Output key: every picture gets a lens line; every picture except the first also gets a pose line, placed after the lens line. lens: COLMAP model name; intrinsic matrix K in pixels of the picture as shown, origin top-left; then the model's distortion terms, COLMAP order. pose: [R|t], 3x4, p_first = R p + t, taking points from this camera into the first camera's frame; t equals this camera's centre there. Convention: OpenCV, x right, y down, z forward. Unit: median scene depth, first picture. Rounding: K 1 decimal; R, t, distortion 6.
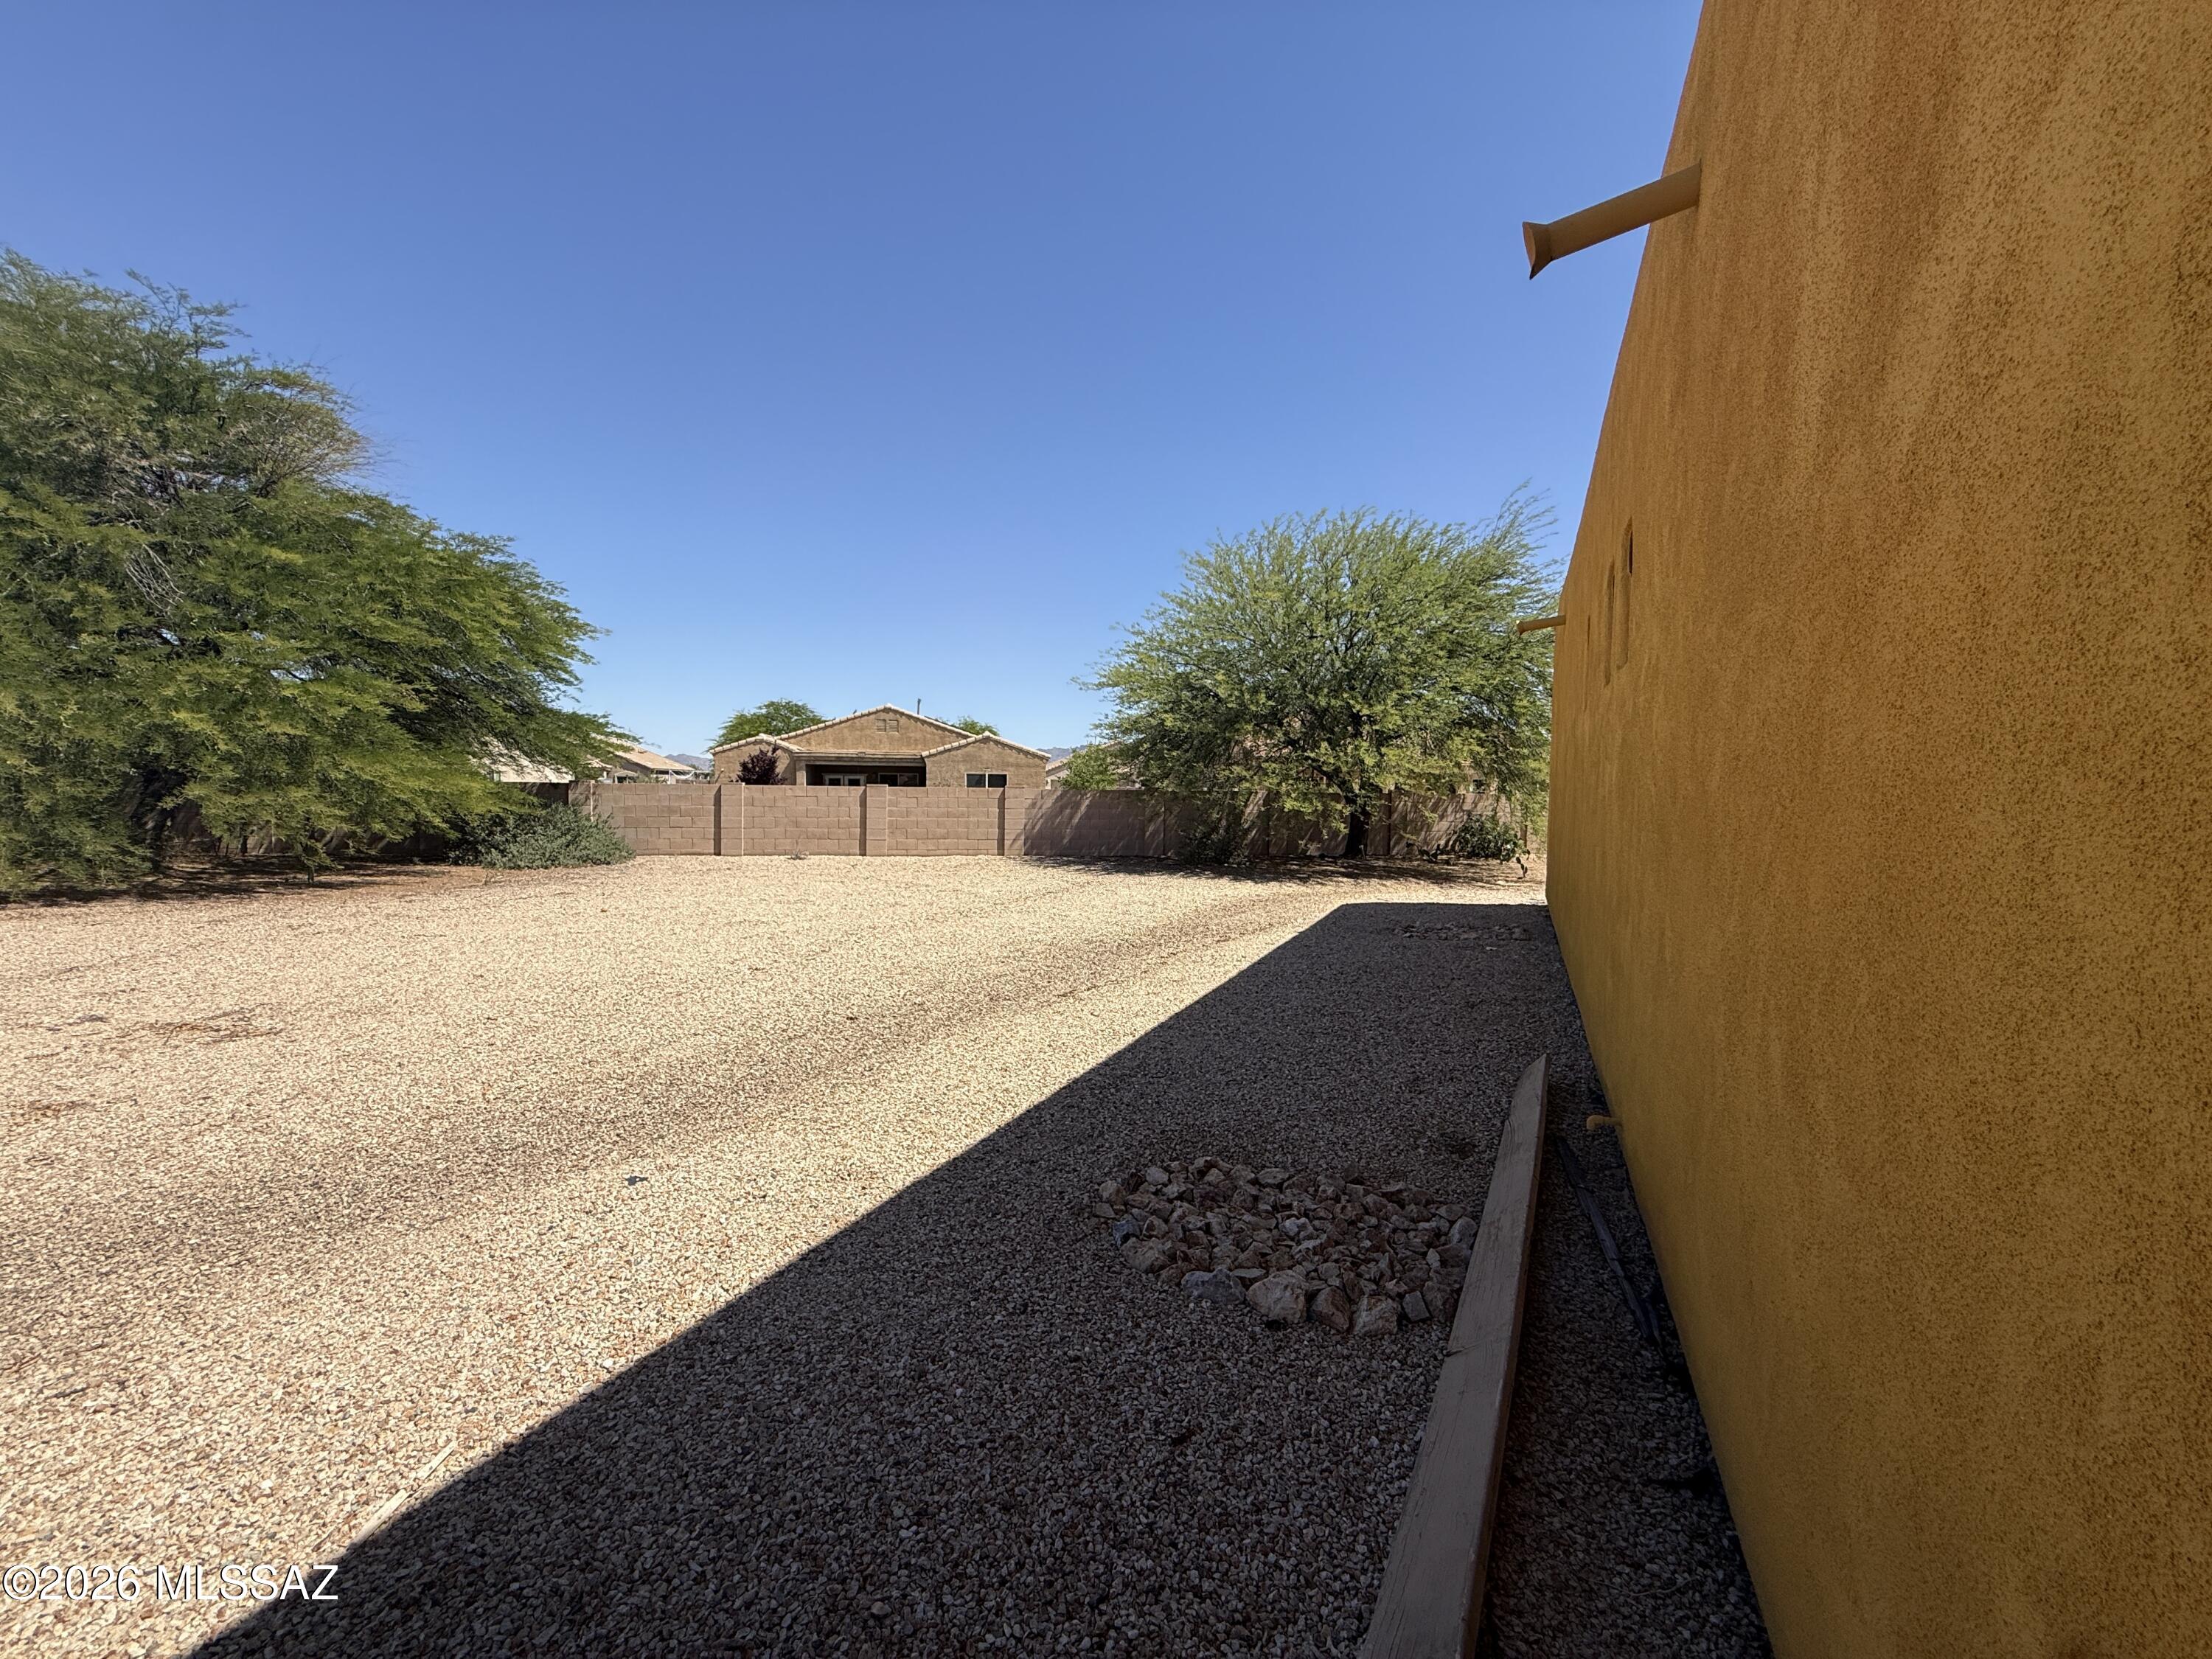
lens RADIAL K [[881.6, 0, 1104.3], [0, 881.6, 827.9], [0, 0, 1]] dist [0.000316, -0.000616]
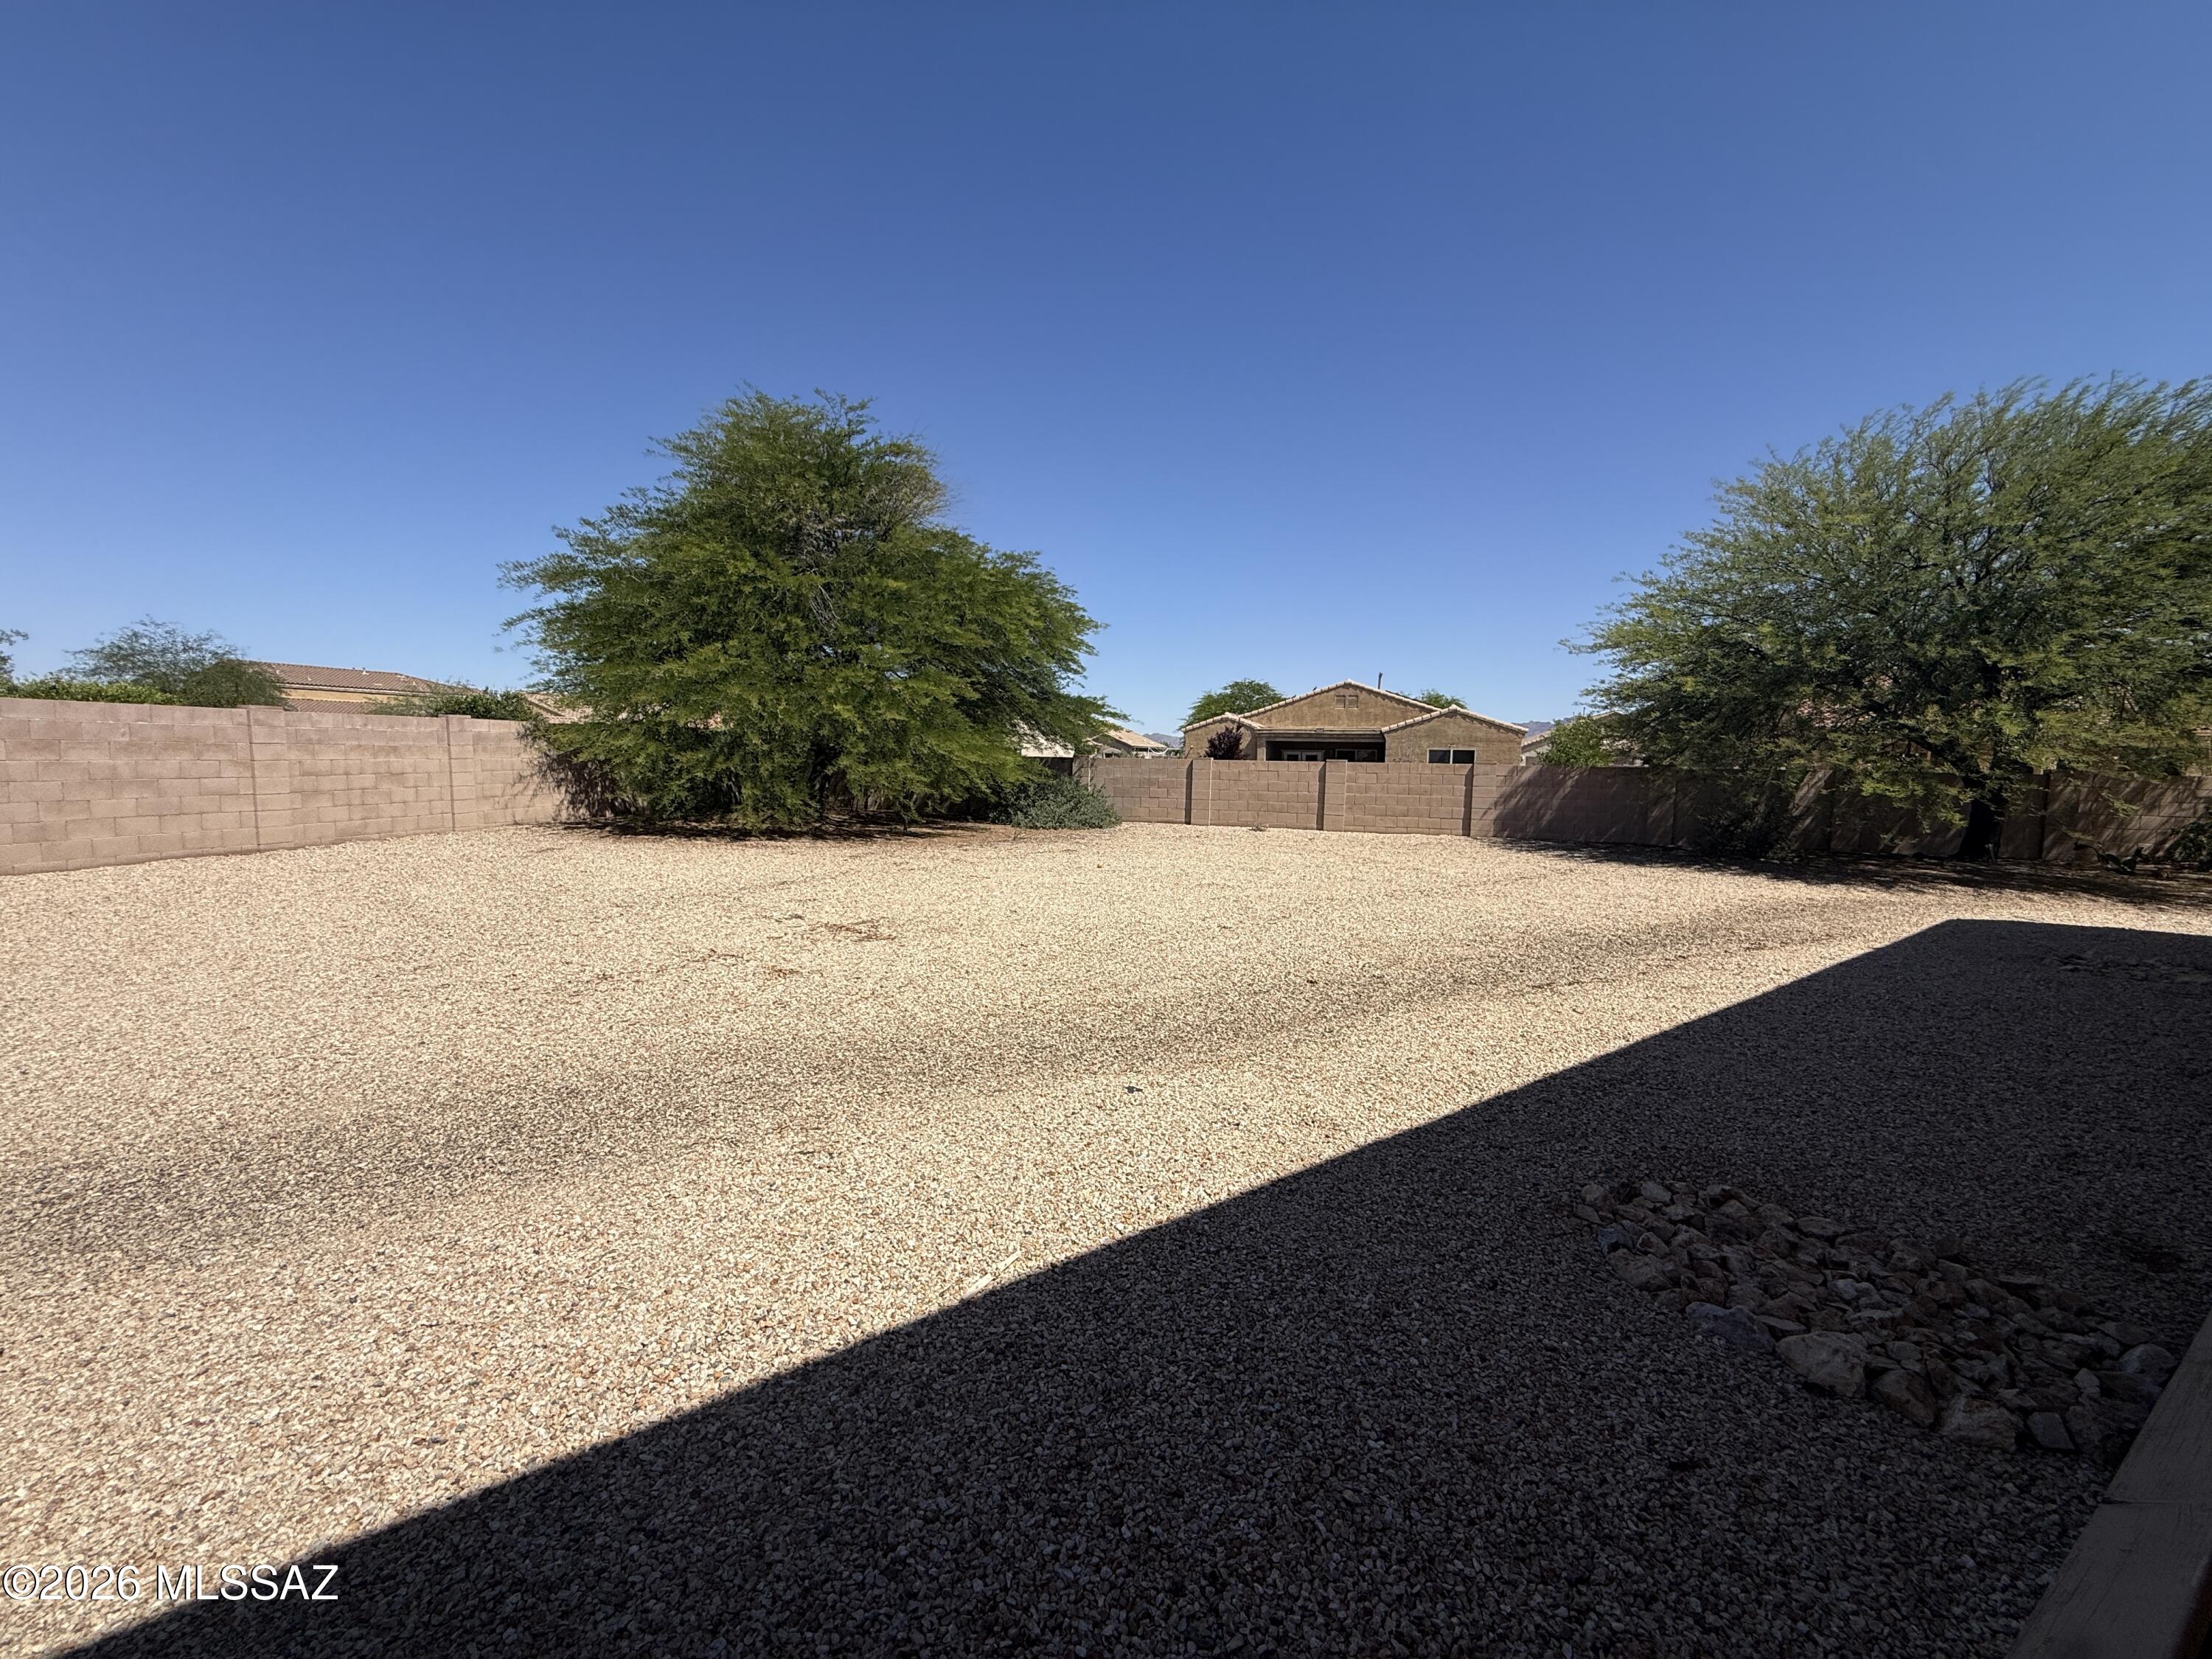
lens RADIAL K [[881.6, 0, 1102.0], [0, 881.6, 827.0], [0, 0, 1]] dist [0.000316, -0.000616]
pose [[0.874225, 0.040174, -0.483856, -0.005068], [-0.028147, 0.999088, 0.032098, 0.005026], [0.484704, -0.014442, 0.874559, -0.017184]]
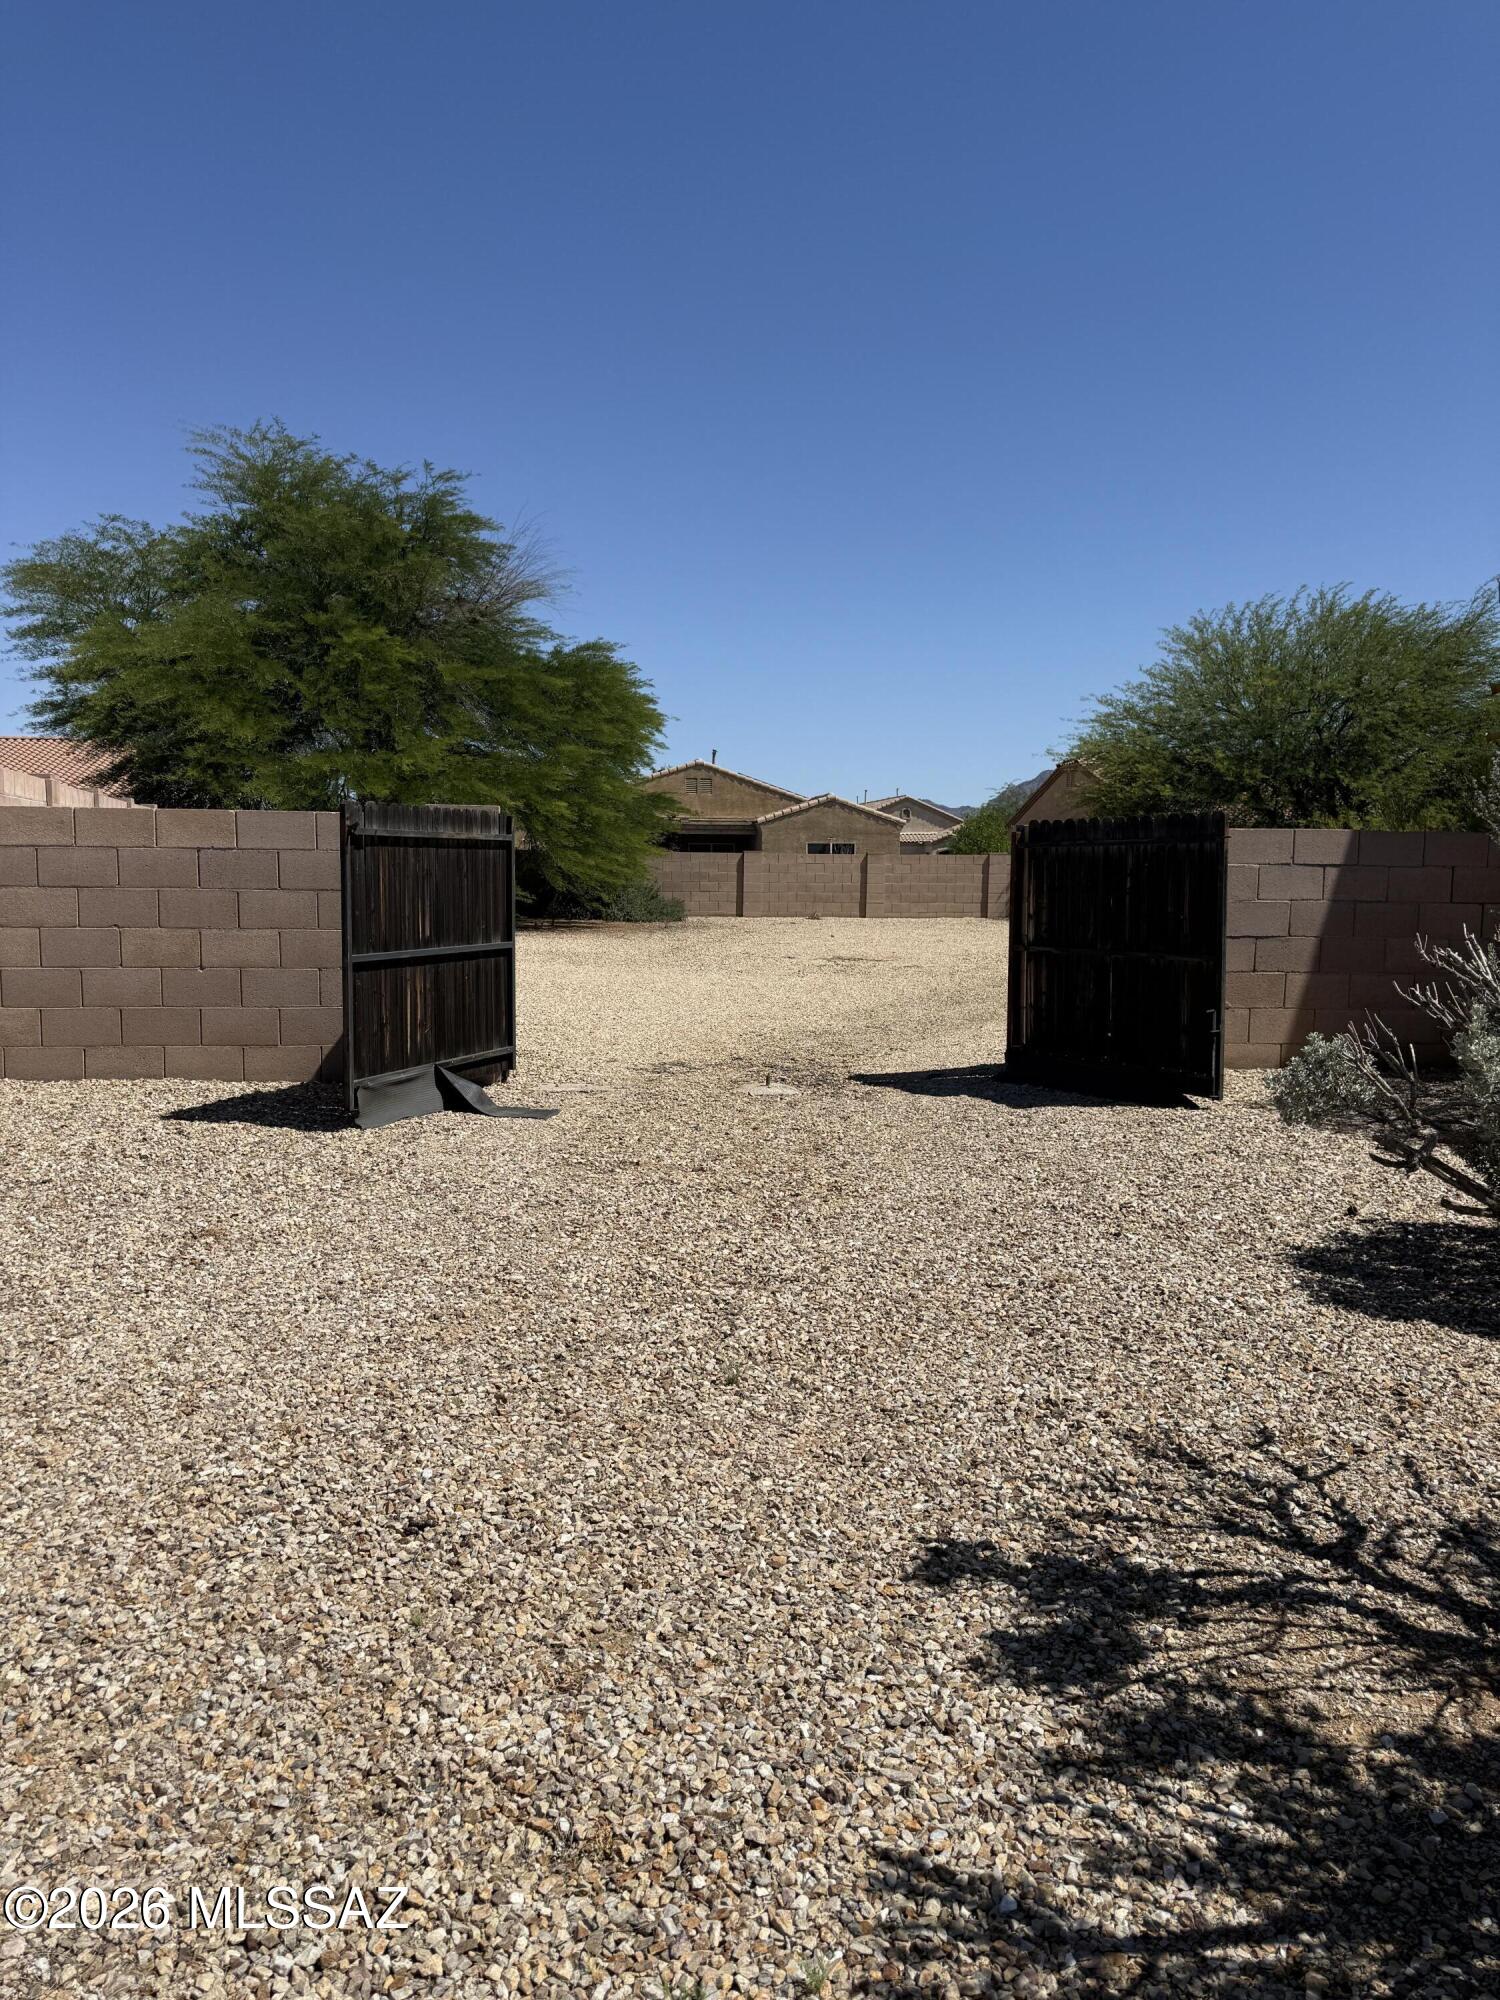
lens RADIAL K [[1405.4, 0, 766.8], [0, 1405.4, 1021.0], [0, 0, 1]] dist [0.073079, -0.001175]
pose [[0.999451, -0.001766, -0.033077, -0.668722], [0.003822, 0.998057, 0.062192, 0.102208], [0.032903, -0.062284, 0.997516, -1.510608]]
